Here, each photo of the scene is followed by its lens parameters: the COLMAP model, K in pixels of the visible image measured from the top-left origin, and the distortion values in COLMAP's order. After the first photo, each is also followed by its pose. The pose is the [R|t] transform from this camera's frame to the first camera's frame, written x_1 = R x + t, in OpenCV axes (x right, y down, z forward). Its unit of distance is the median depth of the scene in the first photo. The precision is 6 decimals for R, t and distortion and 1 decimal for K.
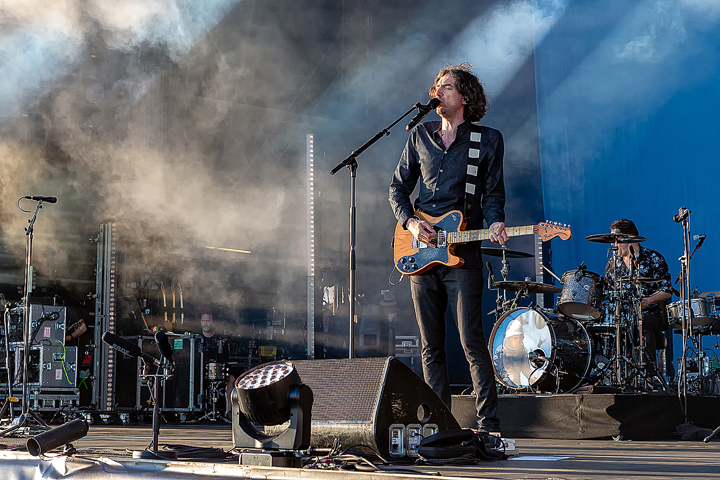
lens RADIAL K [[1437.0, 0, 324.6], [0, 1437.0, 239.1], [0, 0, 1]] dist [-0.033259, -0.327083]
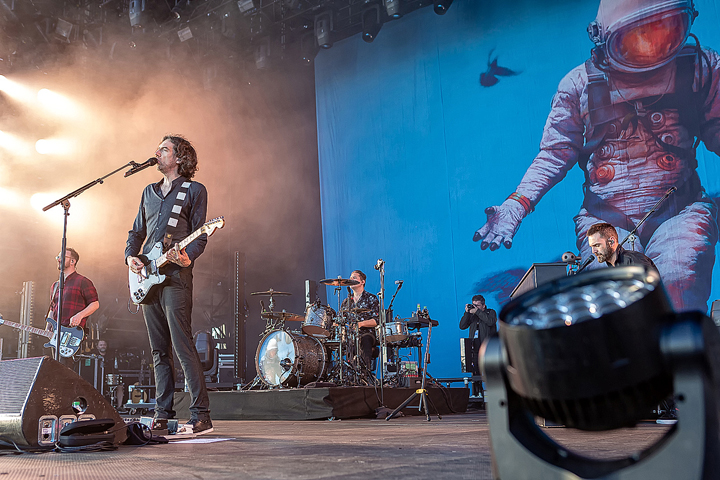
lens RADIAL K [[790.1, 0, 364.2], [0, 790.1, 250.7], [0, 0, 1]] dist [-0.028507, -0.010556]
pose [[0.990236, -0.000475, 0.139402, 0.115172], [0.010278, 0.997522, -0.069606, 0.024537], [-0.139023, 0.070359, 0.987786, 0.188454]]
